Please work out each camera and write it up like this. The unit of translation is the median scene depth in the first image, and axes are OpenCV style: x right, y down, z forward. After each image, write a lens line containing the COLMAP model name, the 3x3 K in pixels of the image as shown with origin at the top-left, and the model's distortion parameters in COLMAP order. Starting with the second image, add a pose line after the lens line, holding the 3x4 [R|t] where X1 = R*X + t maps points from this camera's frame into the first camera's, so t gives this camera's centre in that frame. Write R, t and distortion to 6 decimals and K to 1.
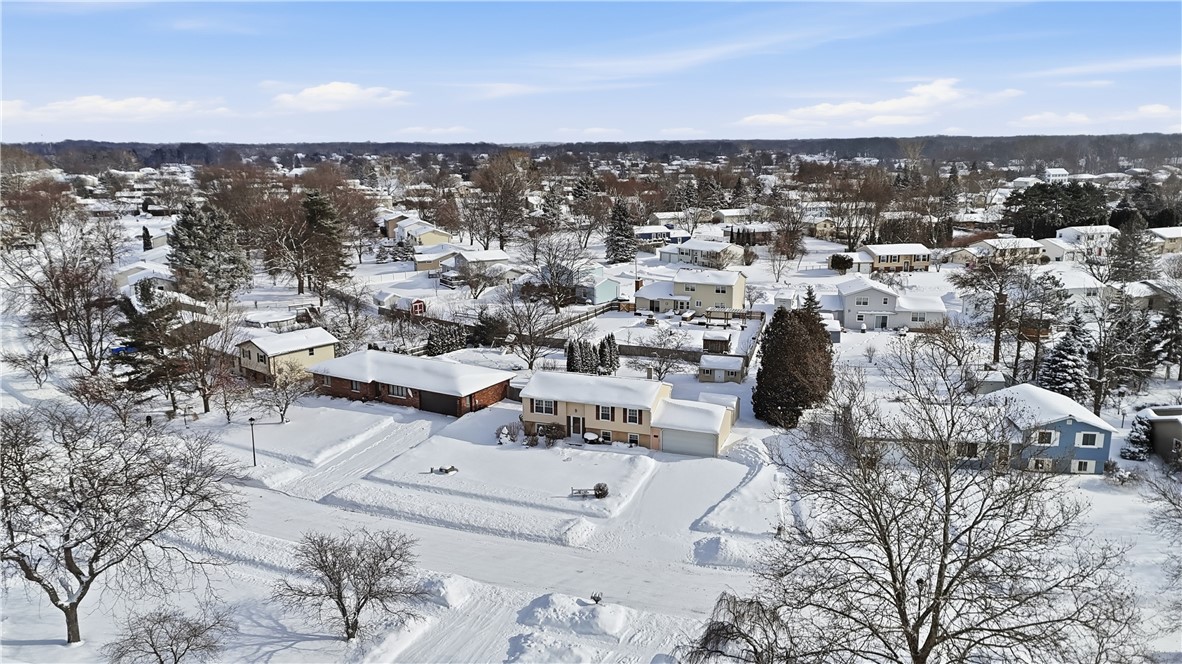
lens RADIAL K [[843.1, 0, 591.0], [0, 843.1, 332.0], [0, 0, 1]] dist [0.101443, -0.071518]
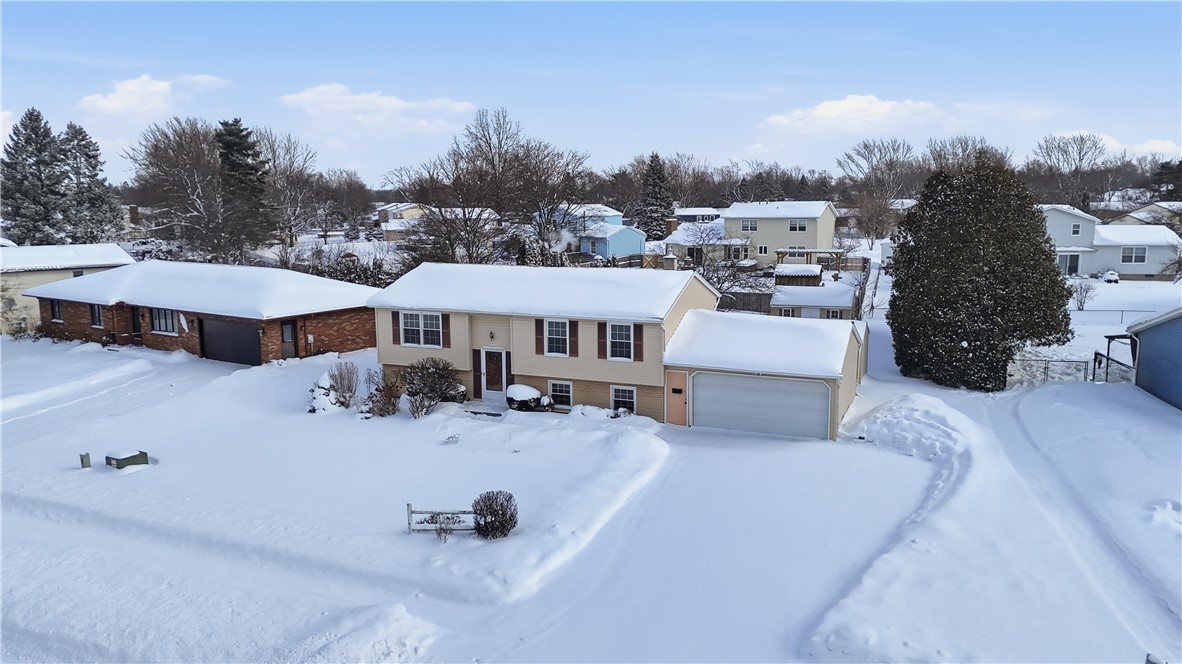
lens RADIAL K [[853.5, 0, 591.0], [0, 853.5, 332.0], [0, 0, 1]] dist [0.077403, -0.077806]
pose [[0.998281, 0.003527, -0.058508, 0.058554], [-0.006953, 0.998265, -0.058464, 0.118223], [0.058200, 0.058770, 0.996574, 0.579964]]
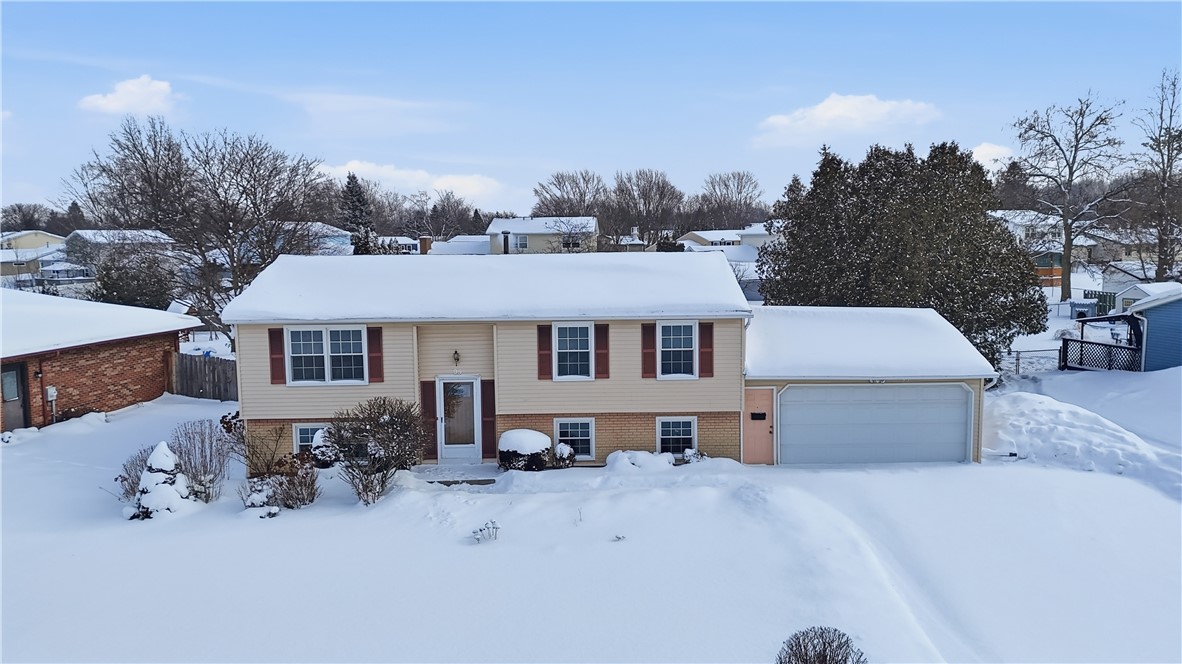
lens RADIAL K [[853.5, 0, 591.0], [0, 853.5, 332.0], [0, 0, 1]] dist [0.077403, -0.077806]
pose [[0.938470, -0.049255, 0.341830, -0.071371], [0.084422, 0.992468, -0.088767, 0.115077], [-0.334883, 0.112163, 0.935560, 0.738559]]
